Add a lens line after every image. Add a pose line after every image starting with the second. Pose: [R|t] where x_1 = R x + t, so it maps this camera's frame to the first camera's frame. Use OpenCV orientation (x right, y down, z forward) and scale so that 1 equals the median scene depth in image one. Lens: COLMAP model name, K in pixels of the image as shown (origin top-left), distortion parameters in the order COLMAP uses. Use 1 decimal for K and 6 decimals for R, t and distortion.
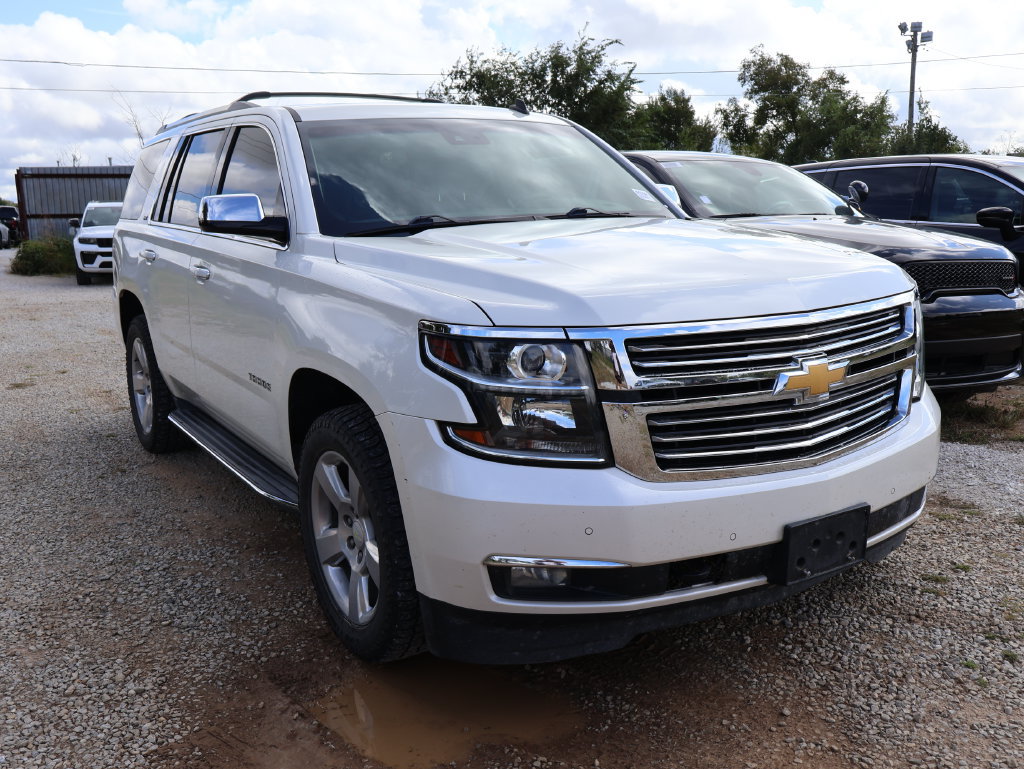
lens RADIAL K [[959.6, 0, 508.2], [0, 959.6, 382.0], [0, 0, 1]] dist [0.001371, 0.000000]
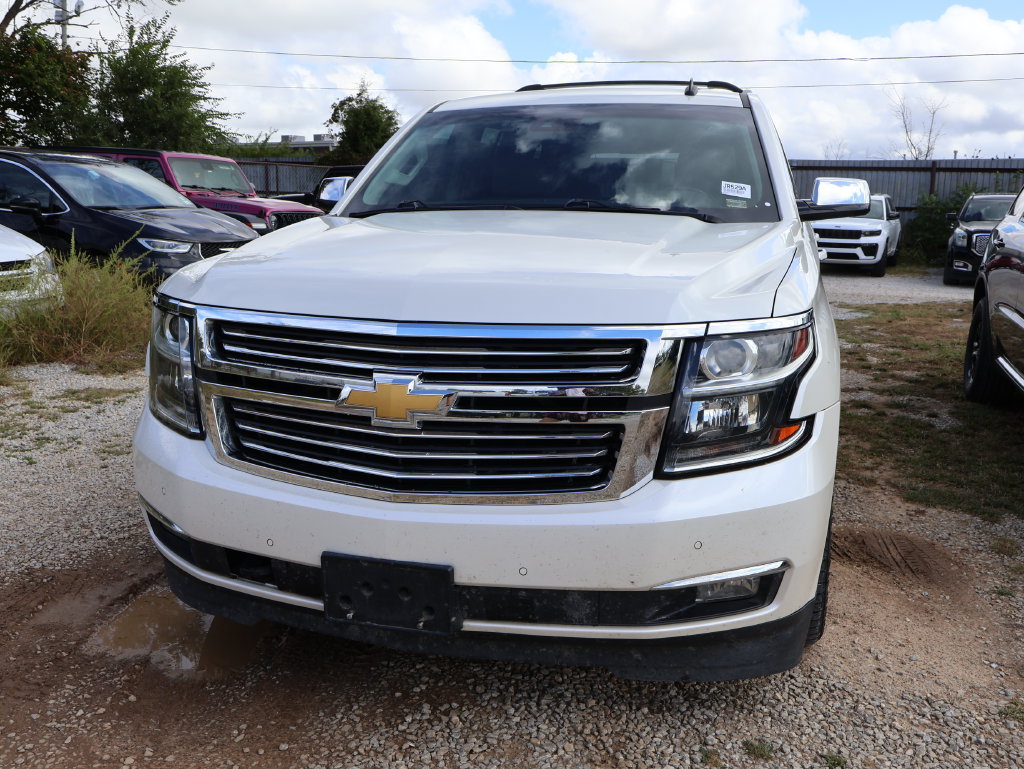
lens RADIAL K [[959.6, 0, 511.6], [0, 959.6, 392.6], [0, 0, 1]] dist [0.001371, 0.000000]
pose [[0.671768, 0.178276, -0.718989, 0.786052], [-0.166323, 0.982126, 0.088122, -0.080513], [0.721848, 0.060386, 0.689412, 0.381956]]
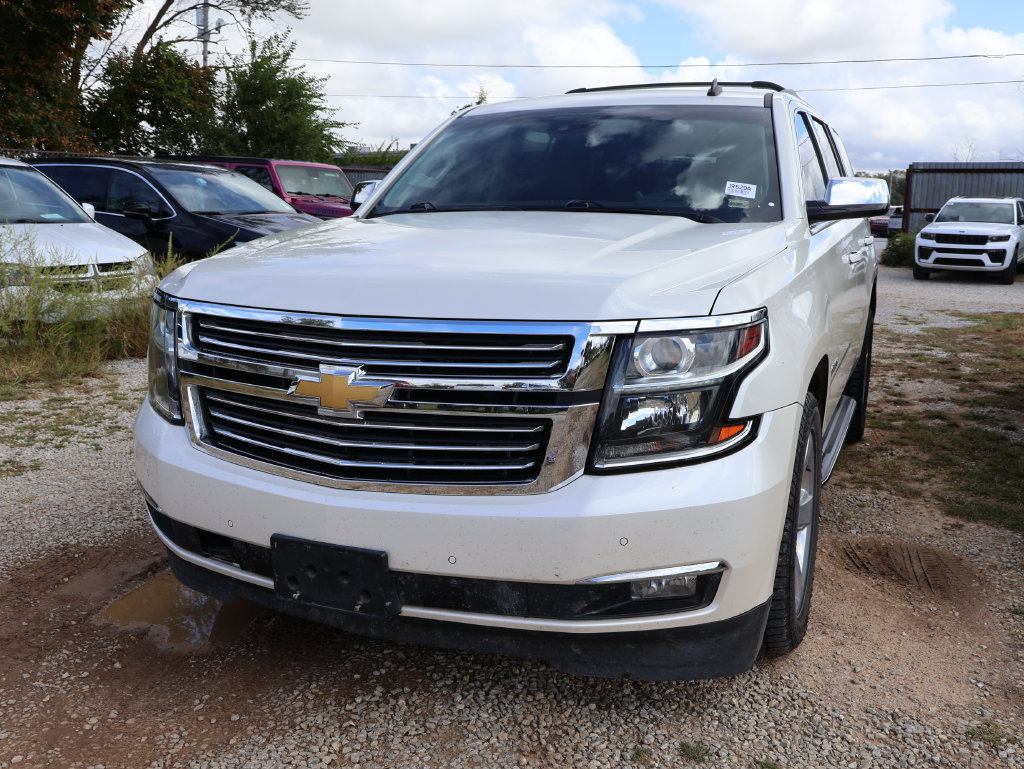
lens RADIAL K [[959.6, 0, 511.7], [0, 959.6, 387.1], [0, 0, 1]] dist [0.001371, 0.000000]
pose [[0.570494, 0.182617, -0.800742, 0.882295], [-0.175313, 0.979573, 0.098498, -0.096355], [0.802373, 0.084188, 0.590856, 0.473125]]
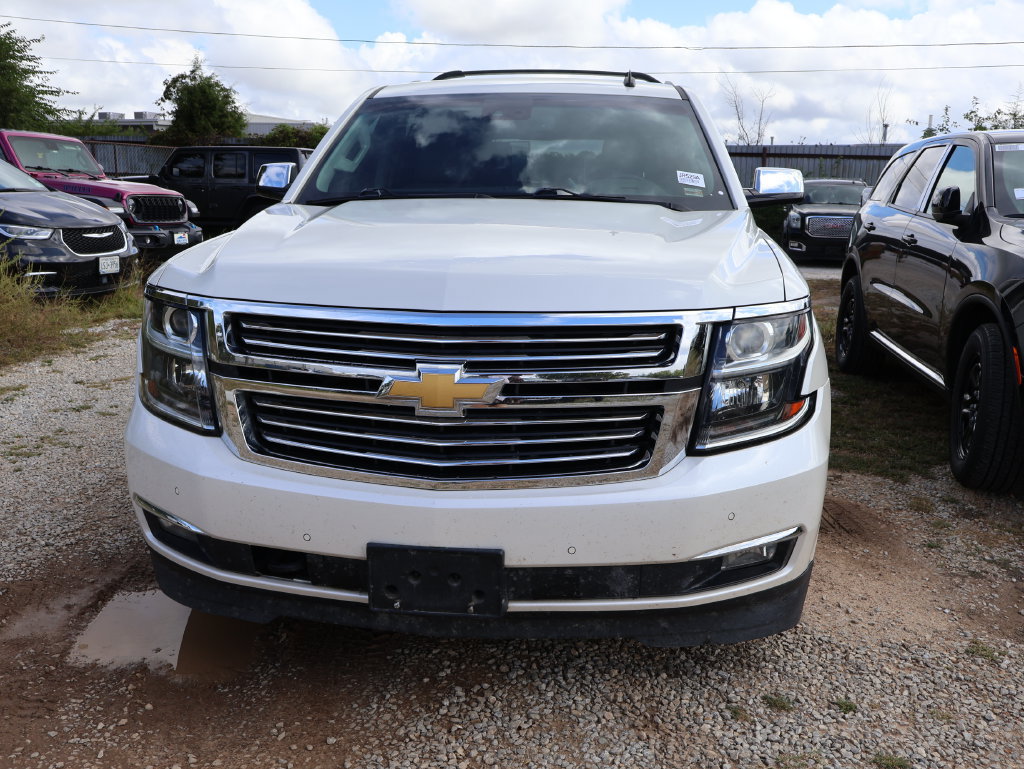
lens RADIAL K [[959.6, 0, 511.5], [0, 959.6, 389.7], [0, 0, 1]] dist [0.001371, 0.000000]
pose [[0.786775, 0.165438, -0.594656, 0.693482], [-0.149395, 0.985806, 0.076597, -0.062109], [0.598887, 0.028574, 0.800323, 0.273290]]
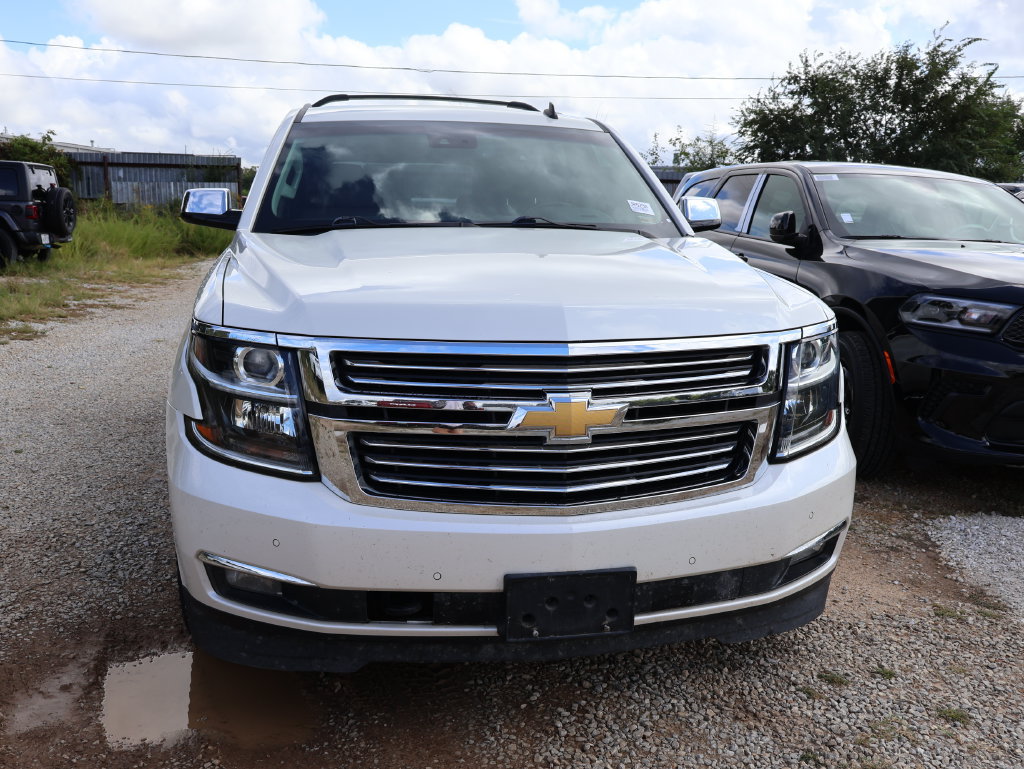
lens RADIAL K [[959.6, 0, 511.0], [0, 959.6, 385.8], [0, 0, 1]] dist [0.001371, 0.000000]
pose [[0.932976, 0.107461, -0.343522, 0.447701], [-0.107778, 0.994008, 0.018231, -0.033801], [0.343423, 0.020015, 0.938968, 0.115627]]
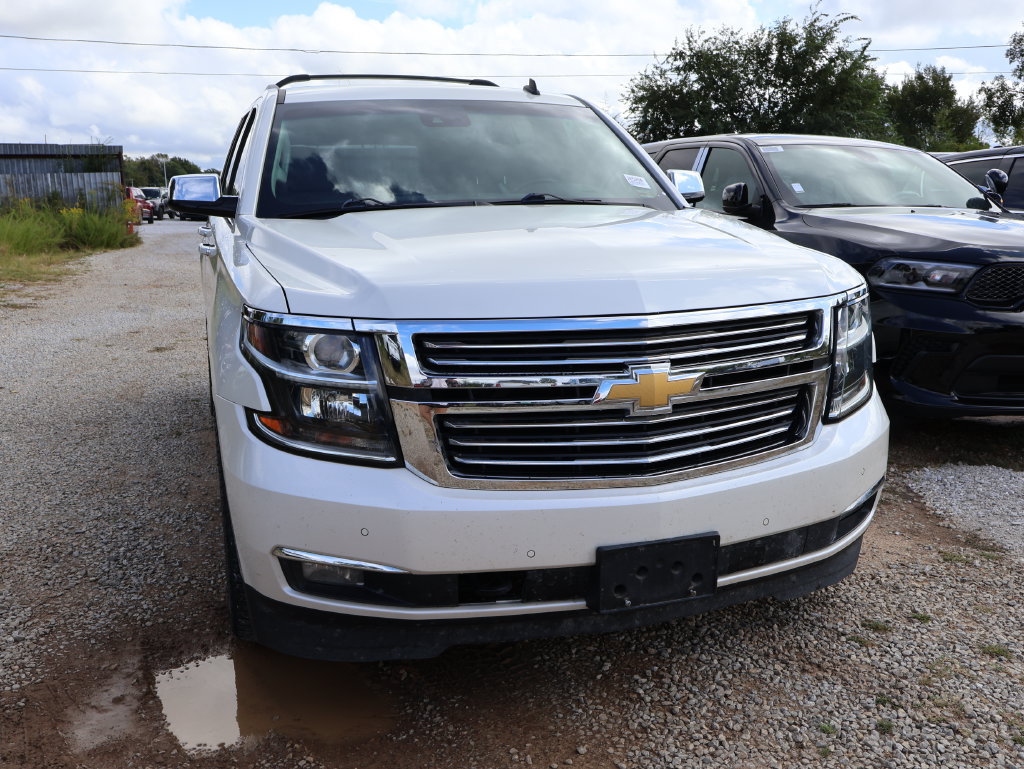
lens RADIAL K [[959.6, 0, 511.3], [0, 959.6, 391.0], [0, 0, 1]] dist [0.001371, 0.000000]
pose [[0.970042, 0.065296, -0.233998, 0.315793], [-0.059271, 0.997706, 0.032695, -0.018146], [0.235597, -0.017847, 0.971687, 0.075695]]
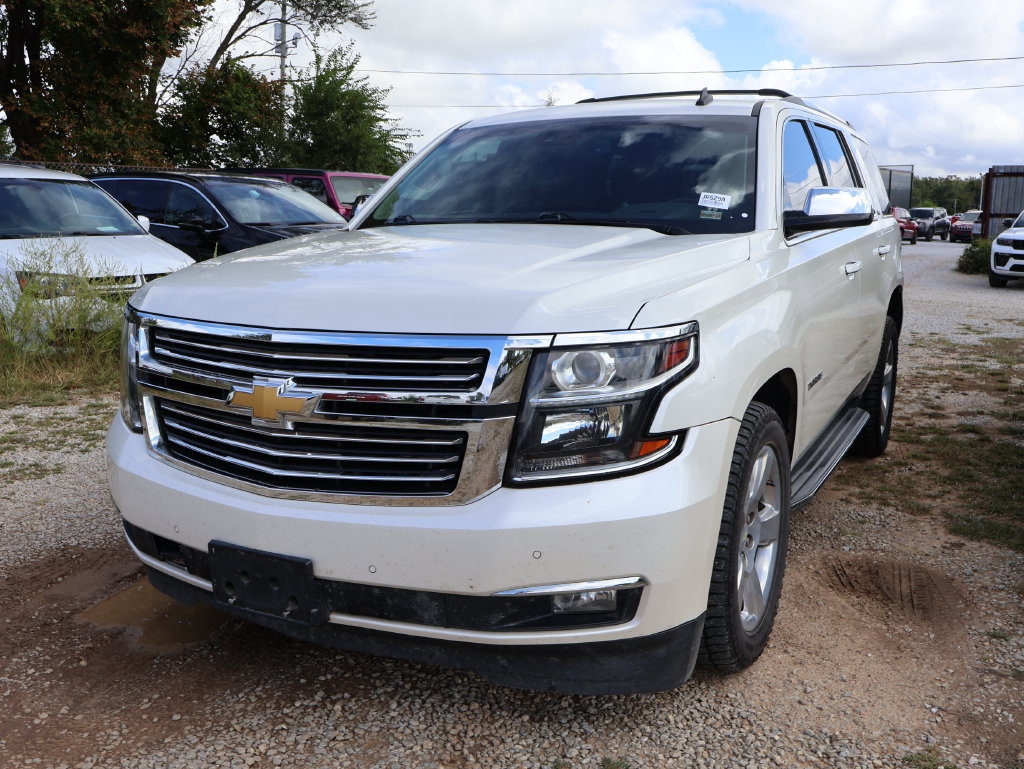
lens RADIAL K [[959.6, 0, 511.5], [0, 959.6, 391.2], [0, 0, 1]] dist [0.001371, 0.000000]
pose [[0.503160, 0.183638, -0.844457, 0.946731], [-0.174228, 0.978653, 0.109009, -0.120355], [0.846448, 0.092279, 0.524414, 0.561026]]
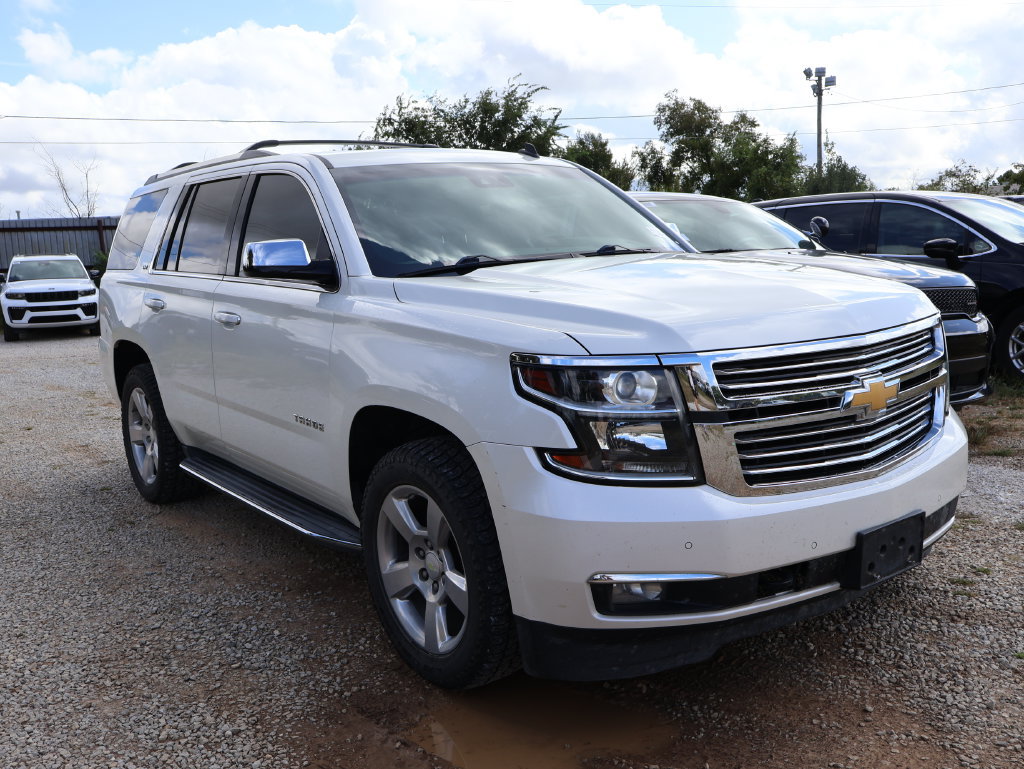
lens RADIAL K [[959.6, 0, 514.2], [0, 959.6, 389.1], [0, 0, 1]] dist [0.001371, 0.000000]
pose [[0.995700, -0.035801, 0.085438, -0.137135], [0.038994, 0.998591, -0.036005, 0.009703], [-0.084029, 0.039182, 0.995693, -0.031525]]
